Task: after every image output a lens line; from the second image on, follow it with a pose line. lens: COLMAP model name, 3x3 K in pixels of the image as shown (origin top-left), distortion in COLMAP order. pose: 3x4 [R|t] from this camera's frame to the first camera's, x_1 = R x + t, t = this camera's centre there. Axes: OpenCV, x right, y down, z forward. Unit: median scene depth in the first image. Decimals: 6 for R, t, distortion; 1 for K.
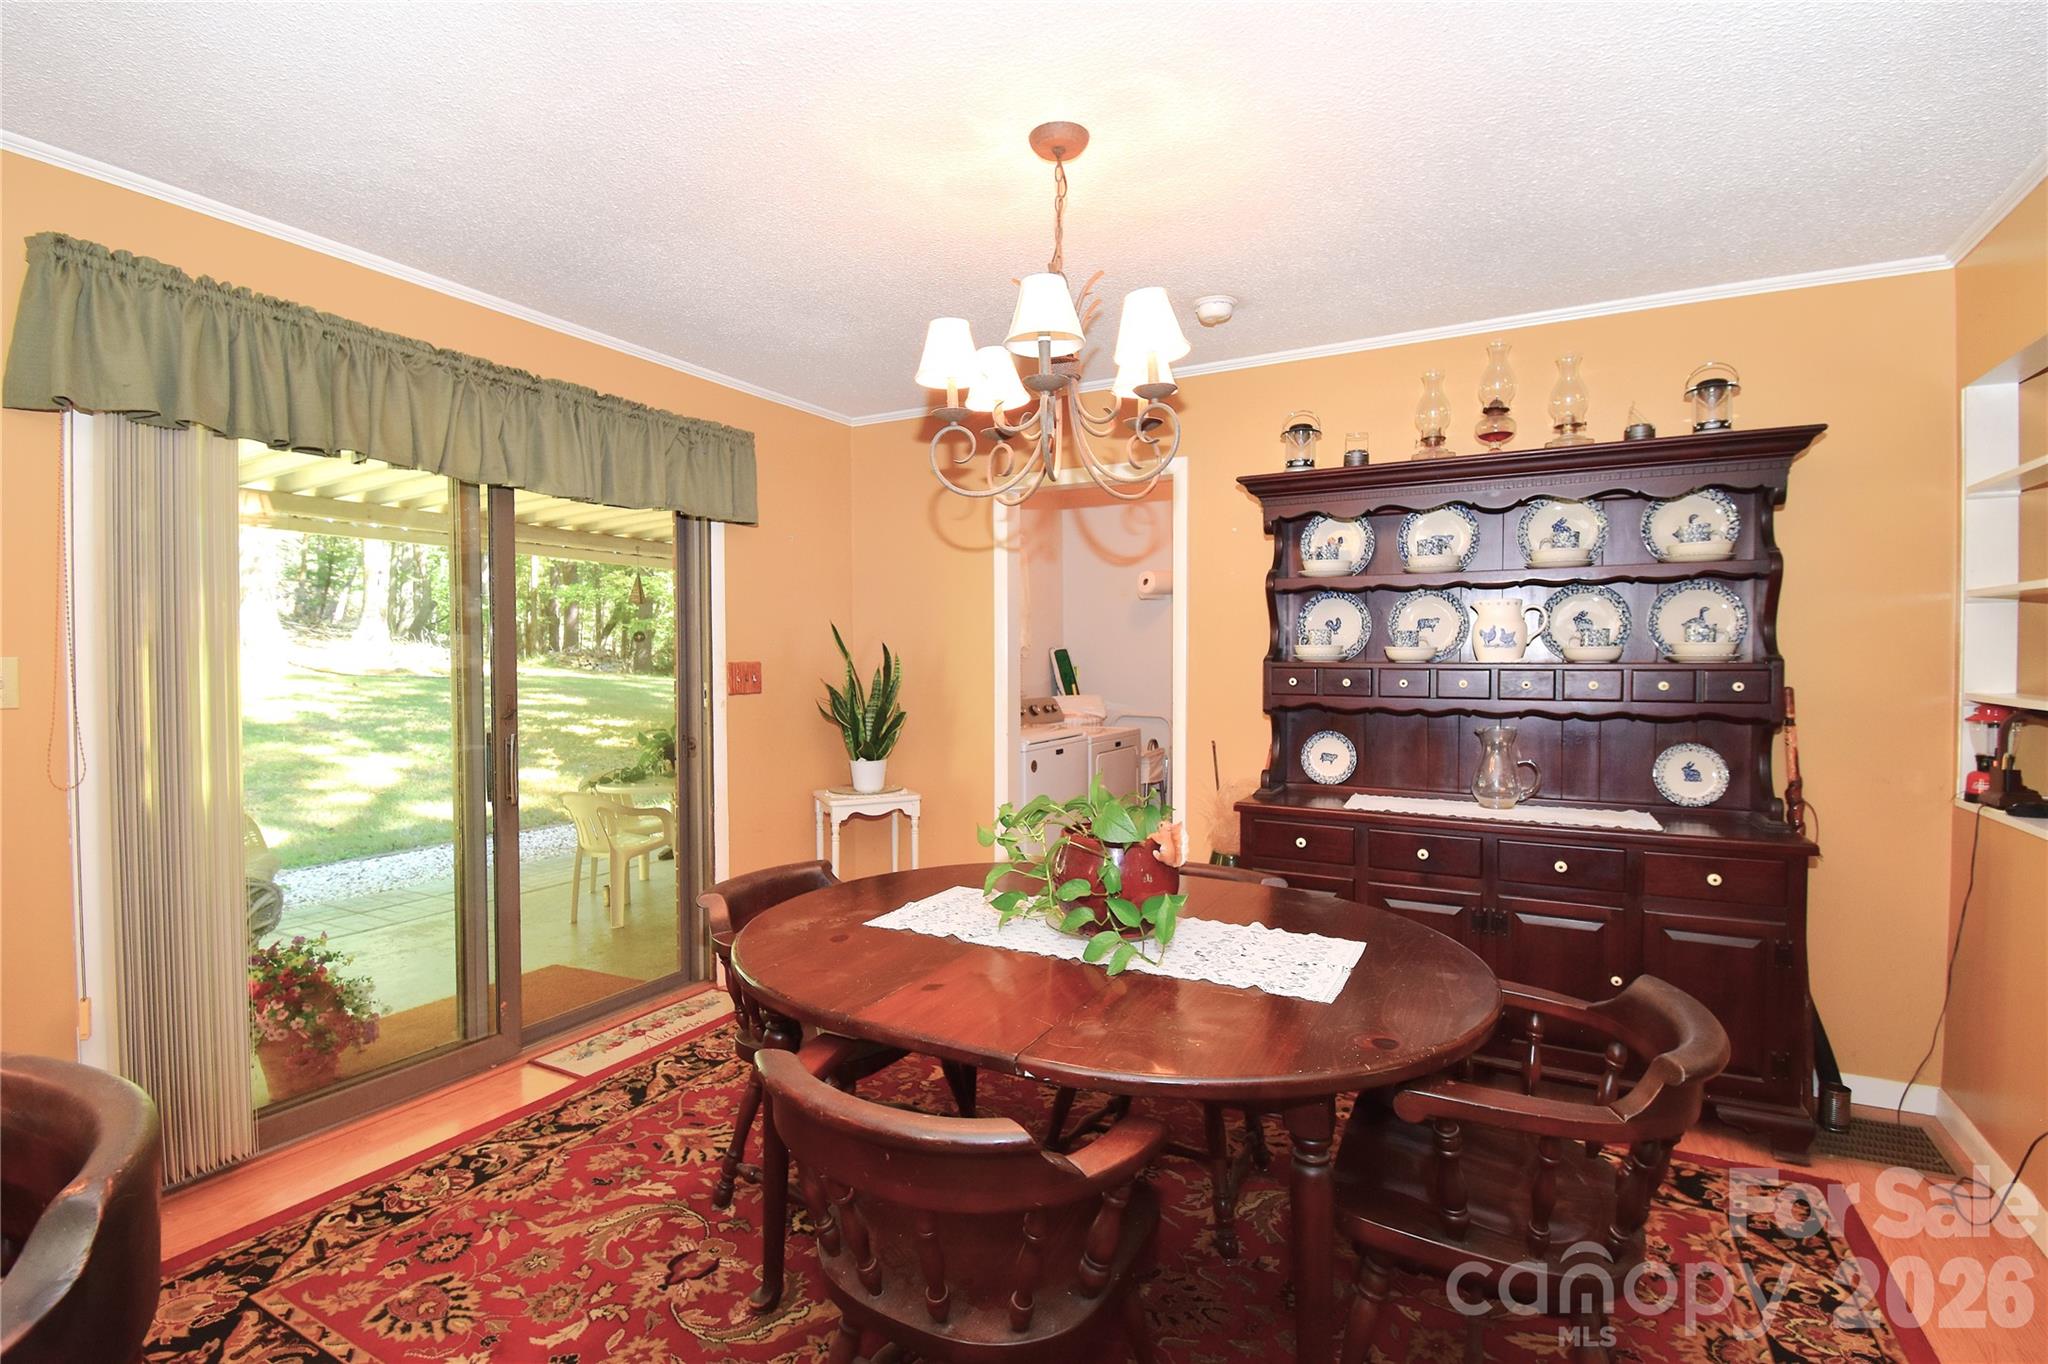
lens RADIAL K [[908.8, 0, 1024.0], [0, 908.8, 682.0], [0, 0, 1]] dist [-0.001571, -0.000513]
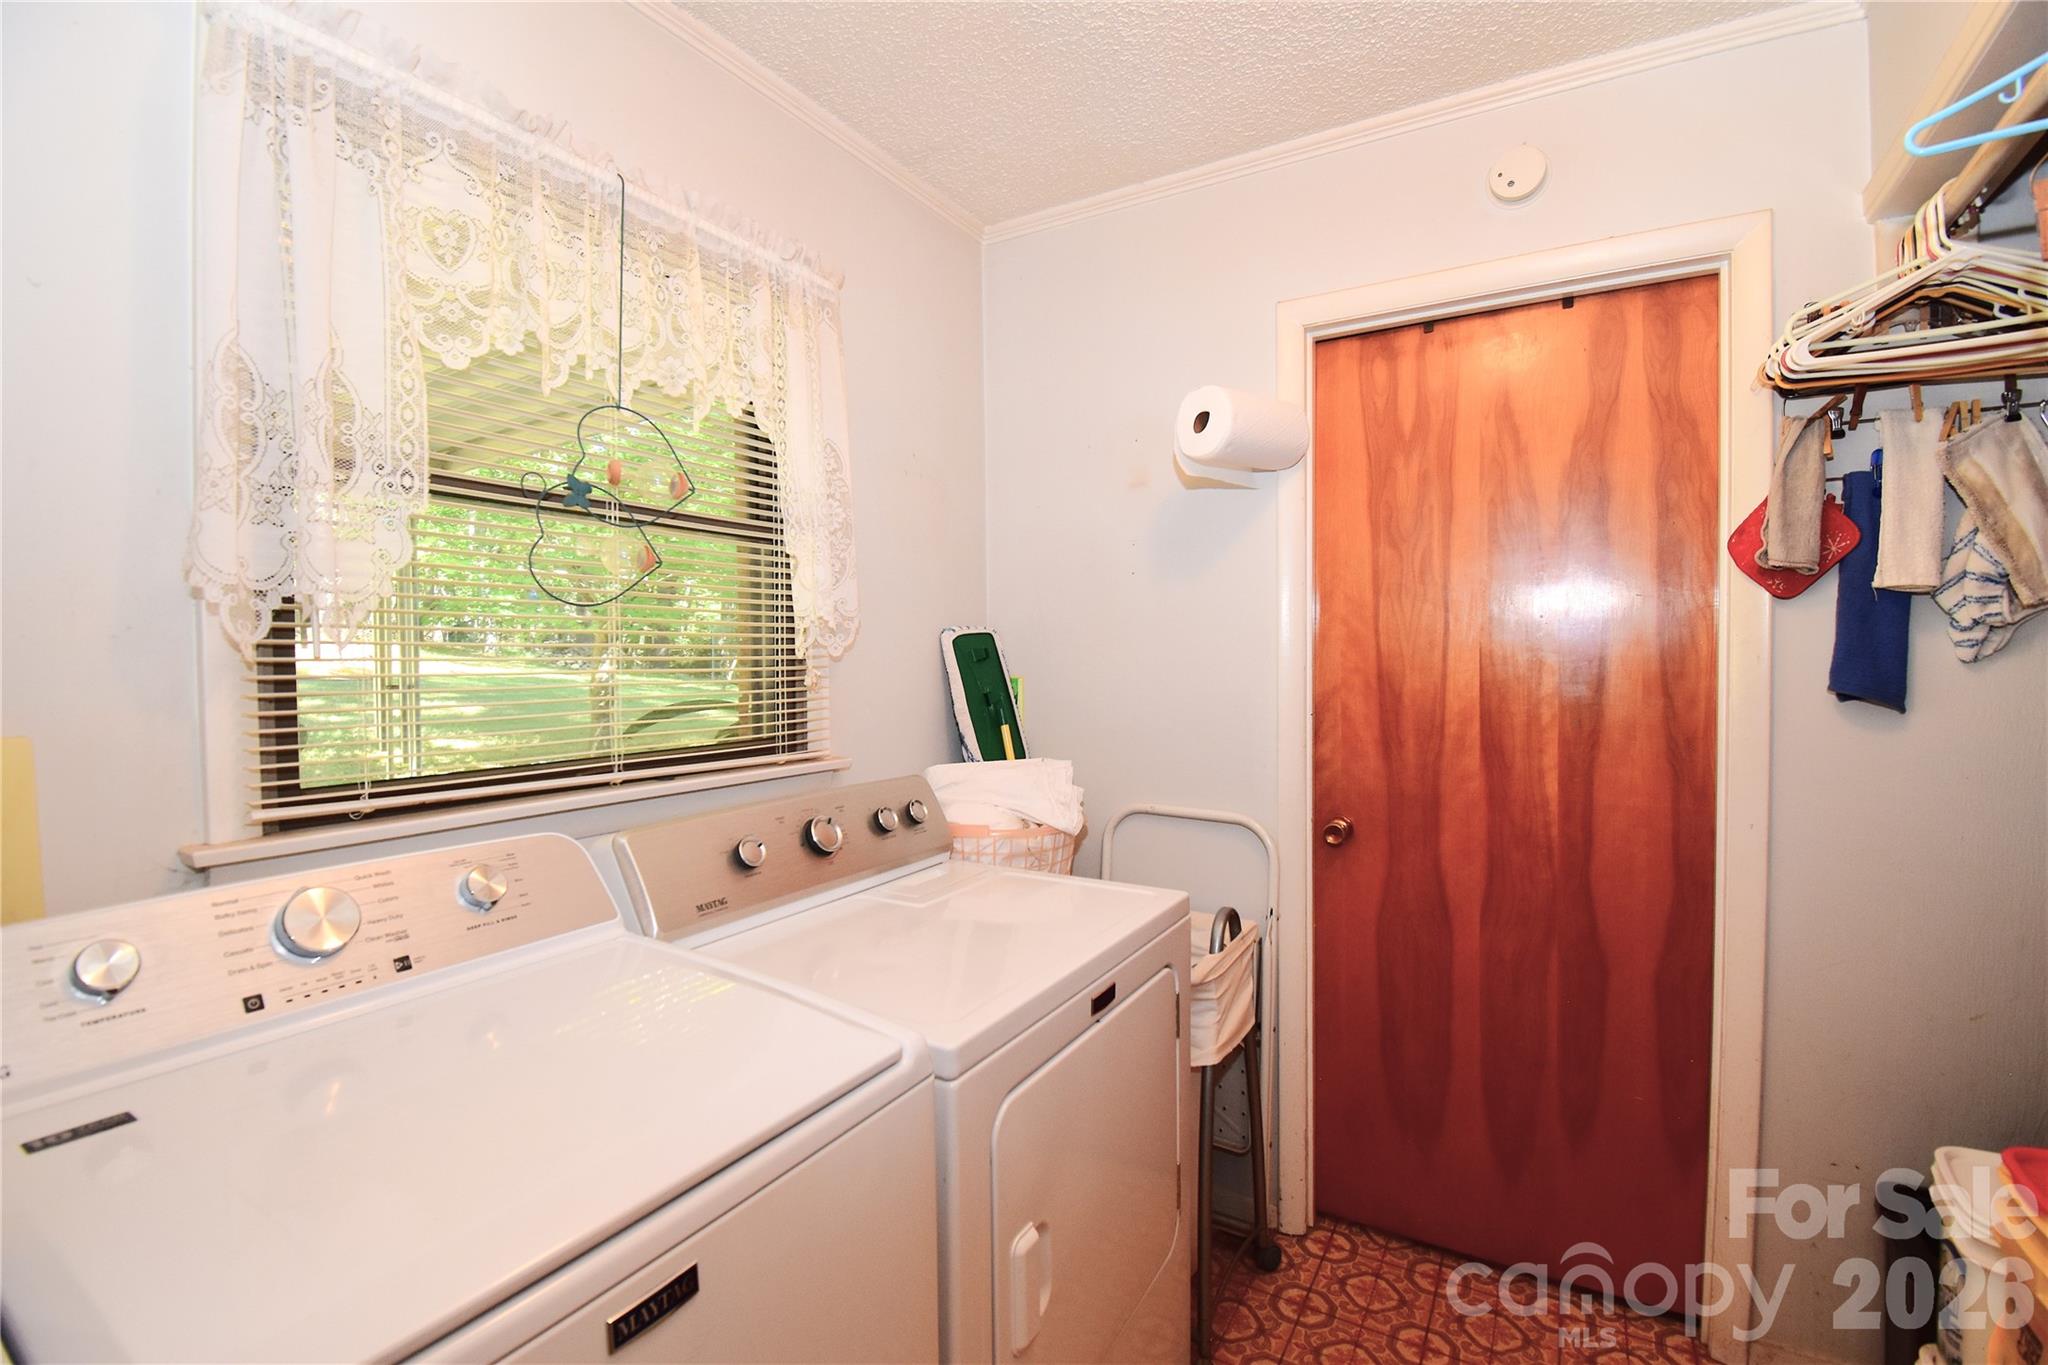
lens RADIAL K [[908.8, 0, 1024.0], [0, 908.8, 682.5], [0, 0, 1]] dist [-0.001571, -0.000513]
pose [[0.999202, -0.004497, -0.039700, 0.077392], [0.004471, 0.999990, -0.000762, -0.016311], [0.039703, 0.000584, 0.999211, 0.628815]]
